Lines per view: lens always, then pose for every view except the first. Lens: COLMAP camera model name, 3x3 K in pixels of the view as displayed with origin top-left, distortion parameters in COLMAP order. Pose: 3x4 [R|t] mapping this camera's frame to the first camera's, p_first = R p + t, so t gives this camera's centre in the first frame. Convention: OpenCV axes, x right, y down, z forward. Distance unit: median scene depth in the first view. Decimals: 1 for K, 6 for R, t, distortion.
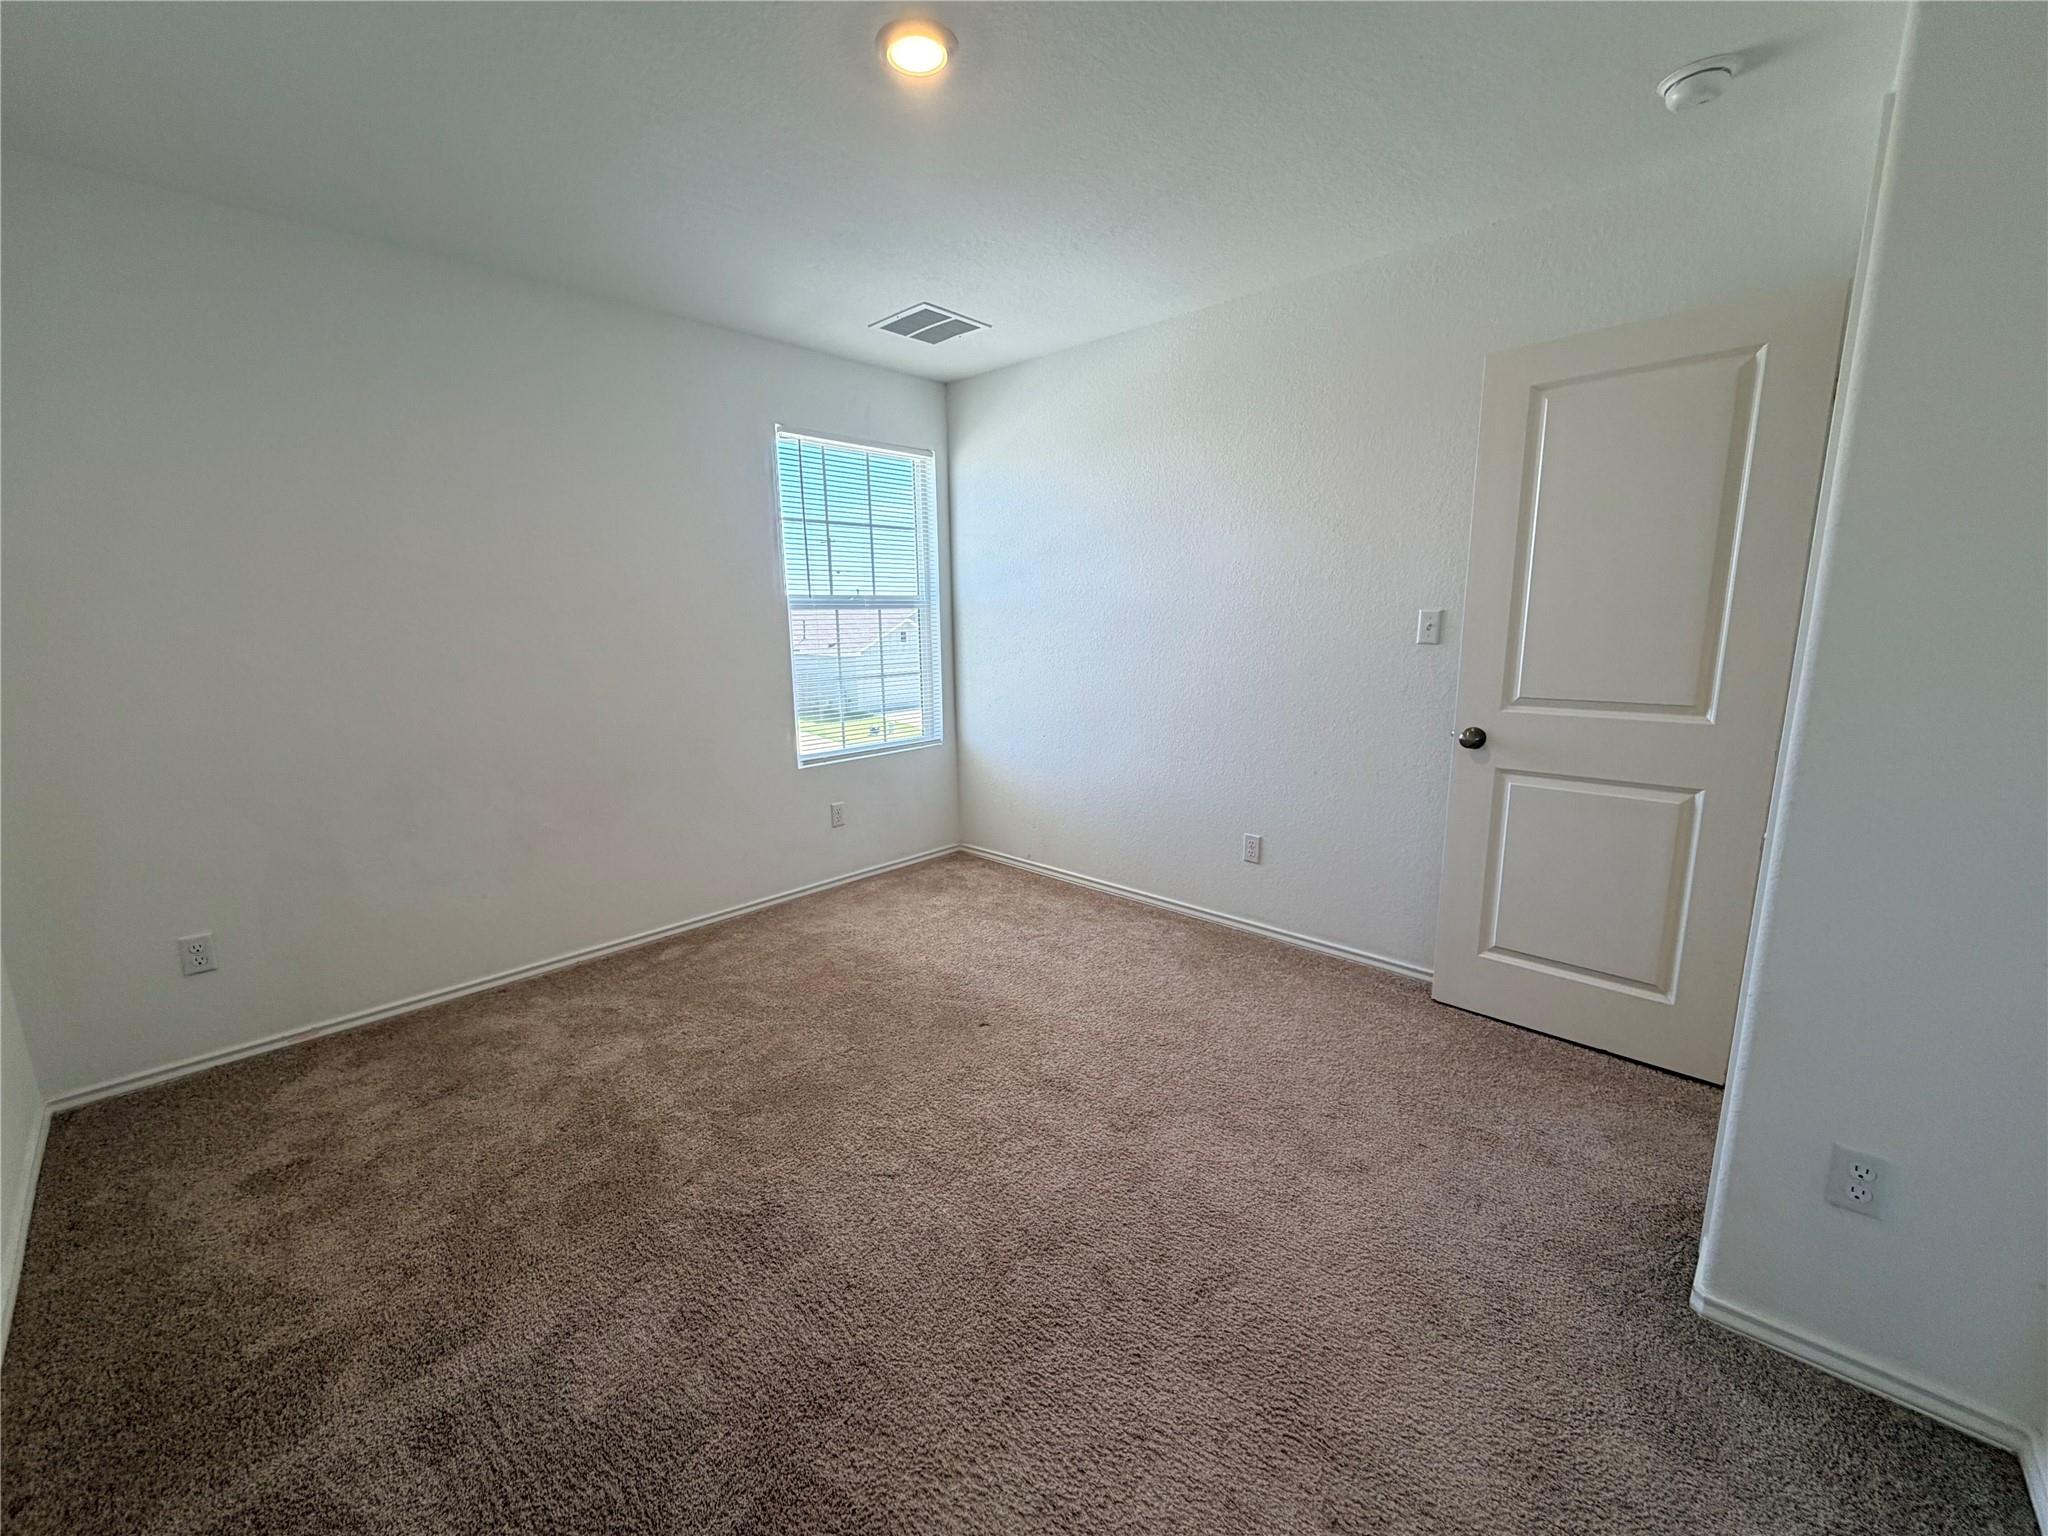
lens RADIAL K [[818.1, 0, 1013.5], [0, 818.1, 761.2], [0, 0, 1]] dist [-0.000619, -0.000231]
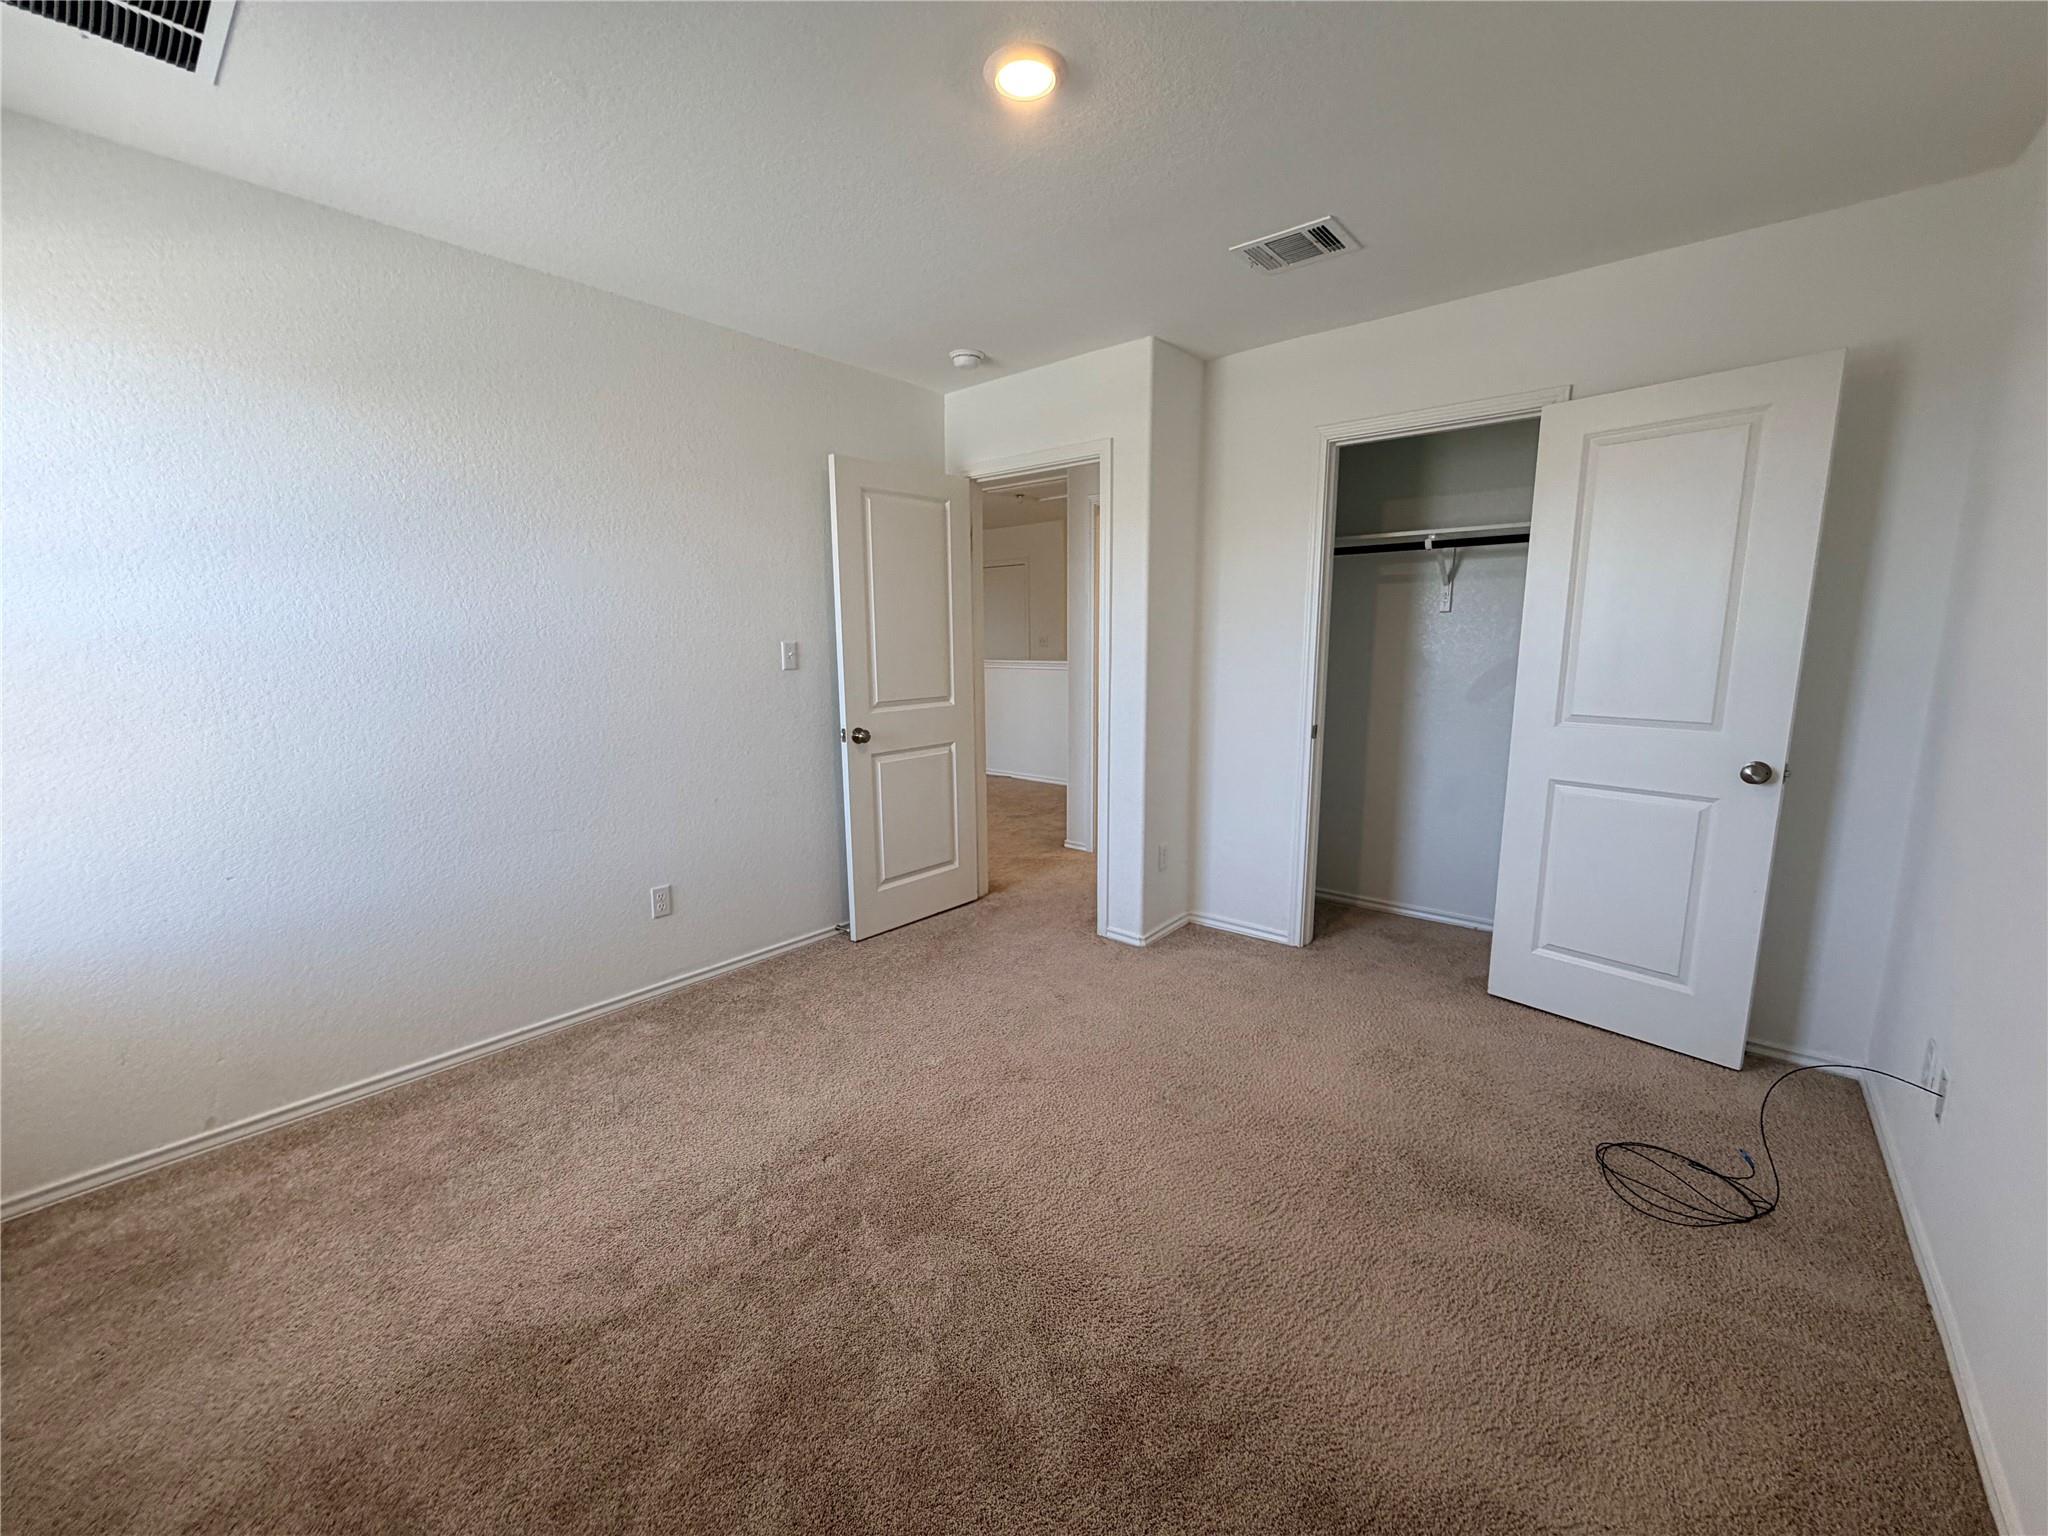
lens RADIAL K [[818.1, 0, 1024.3], [0, 818.1, 766.7], [0, 0, 1]] dist [-0.000619, -0.000231]
pose [[-0.061619, -0.151037, 0.986606, -0.955588], [0.183695, 0.969883, 0.159950, -0.174467], [-0.981050, 0.191091, -0.032019, 0.941364]]
